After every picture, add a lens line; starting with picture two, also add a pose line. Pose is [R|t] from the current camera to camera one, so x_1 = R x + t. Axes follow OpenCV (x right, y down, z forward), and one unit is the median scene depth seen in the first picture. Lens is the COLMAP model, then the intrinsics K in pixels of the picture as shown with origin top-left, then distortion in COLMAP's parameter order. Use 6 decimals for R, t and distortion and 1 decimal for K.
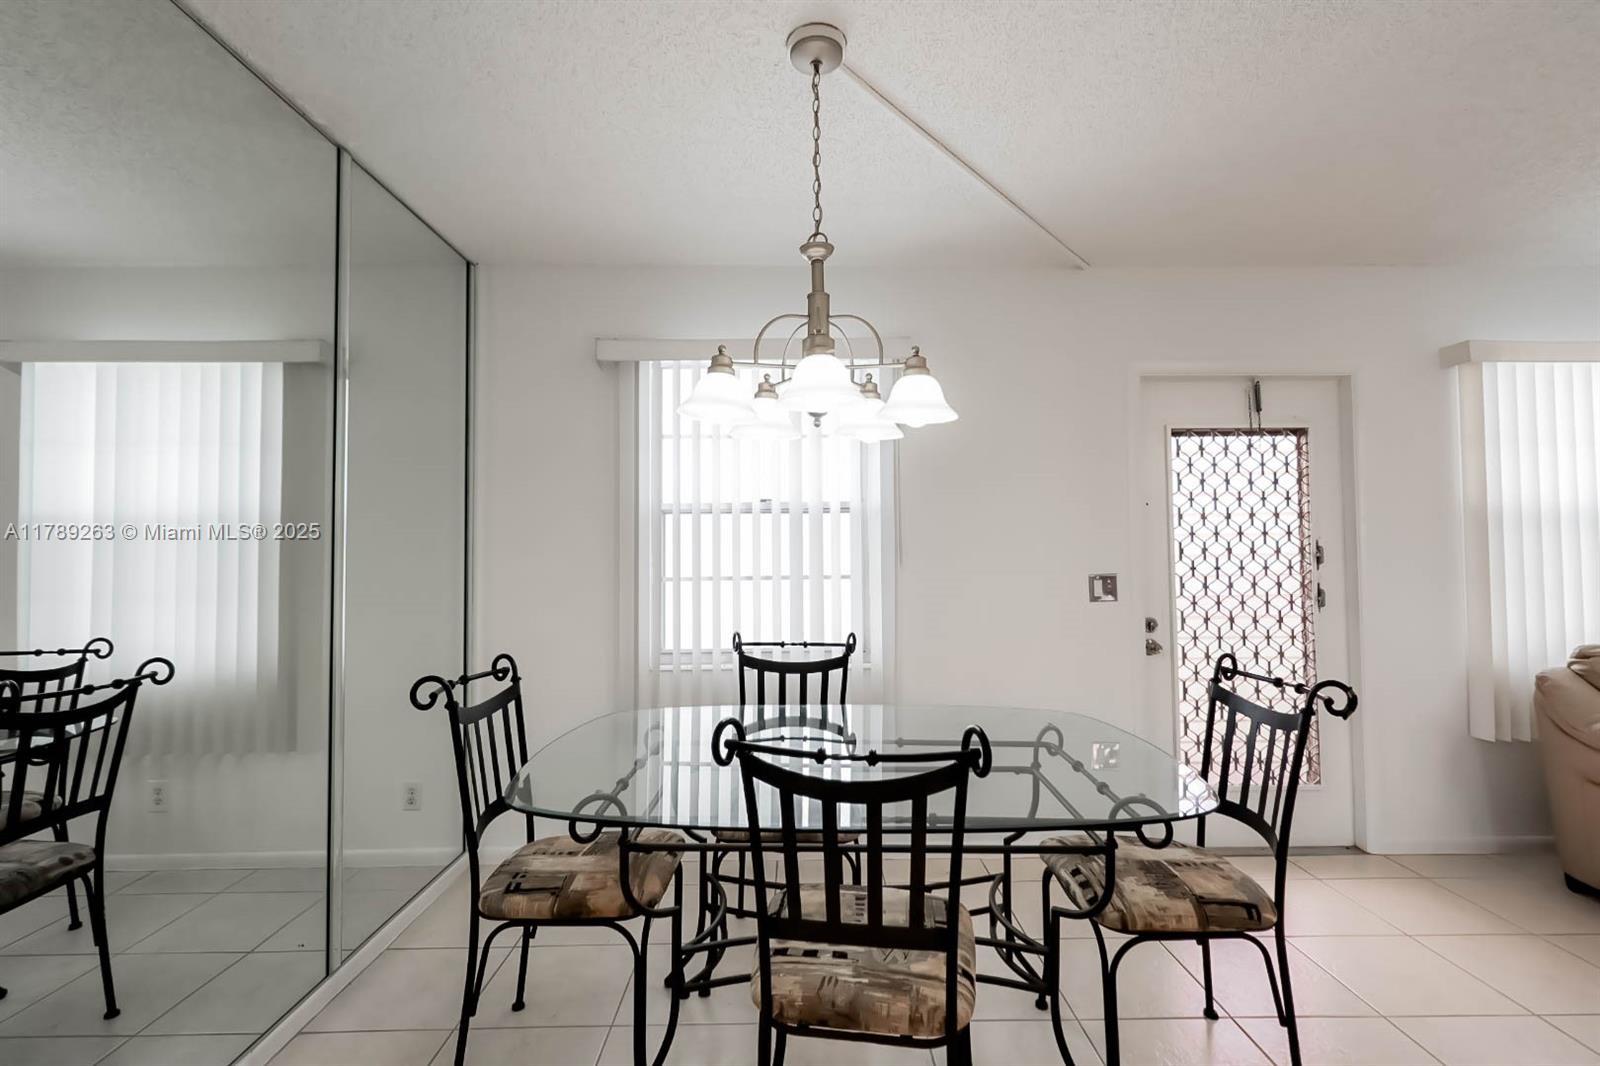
lens RADIAL K [[737.0, 0, 798.1], [0, 737.0, 526.7], [0, 0, 1]] dist [0.005697, -0.002815]
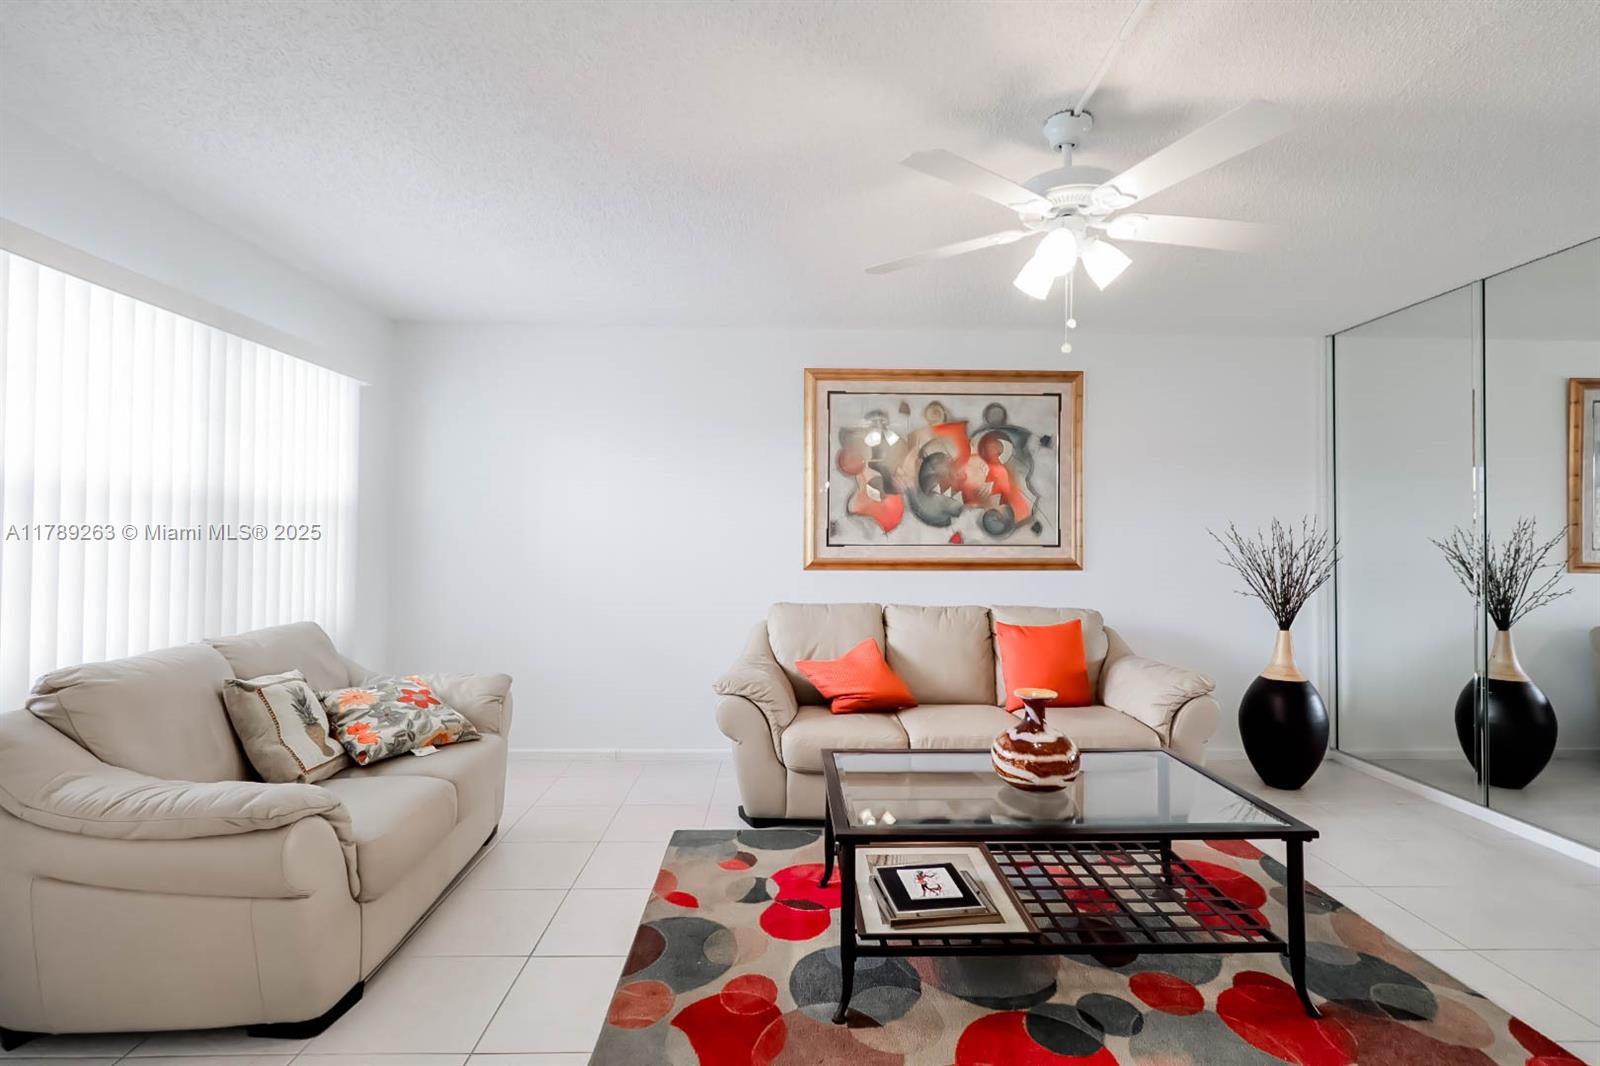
lens RADIAL K [[737.0, 0, 805.3], [0, 737.0, 525.4], [0, 0, 1]] dist [0.005697, -0.002815]
pose [[-0.014495, 0.027323, 0.999522, 0.316745], [-0.046367, 0.998533, -0.027968, 0.008338], [-0.998819, -0.046750, -0.013207, 0.275710]]
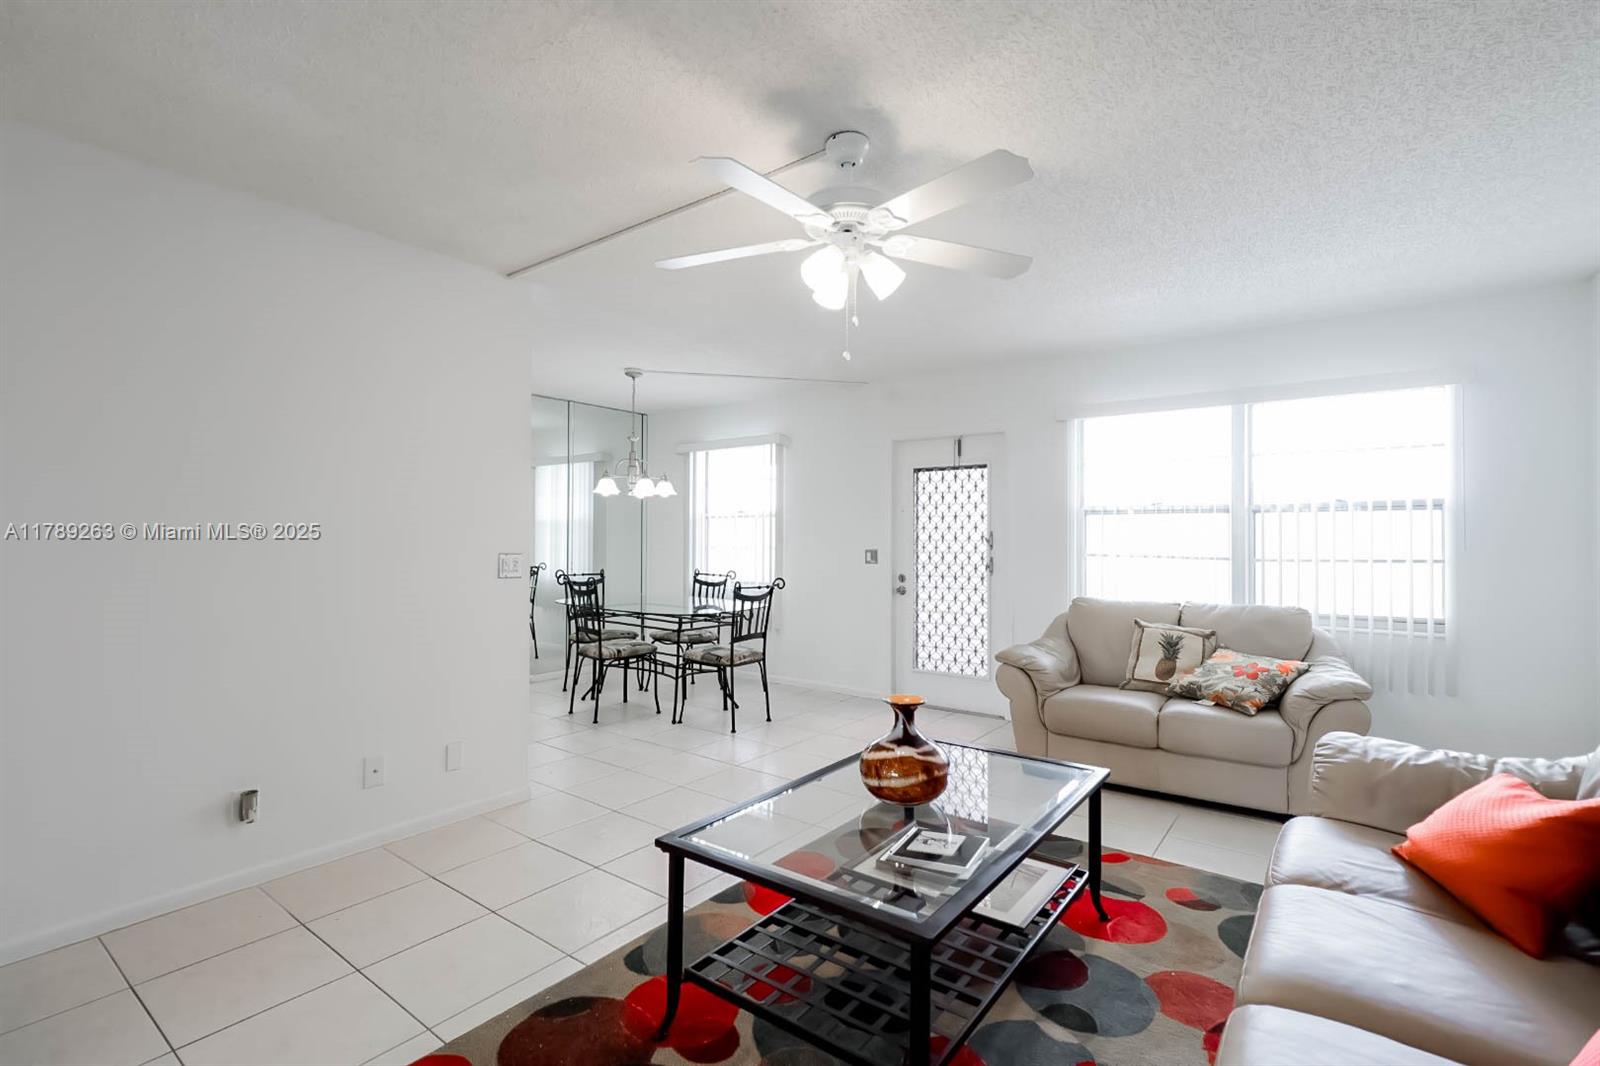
lens RADIAL K [[737.0, 0, 802.1], [0, 737.0, 531.7], [0, 0, 1]] dist [0.005697, -0.002815]
pose [[0.785582, 0.007679, -0.618710, 1.391442], [0.011168, 0.999584, 0.026587, -0.030421], [0.618656, -0.027797, 0.785170, -0.557635]]
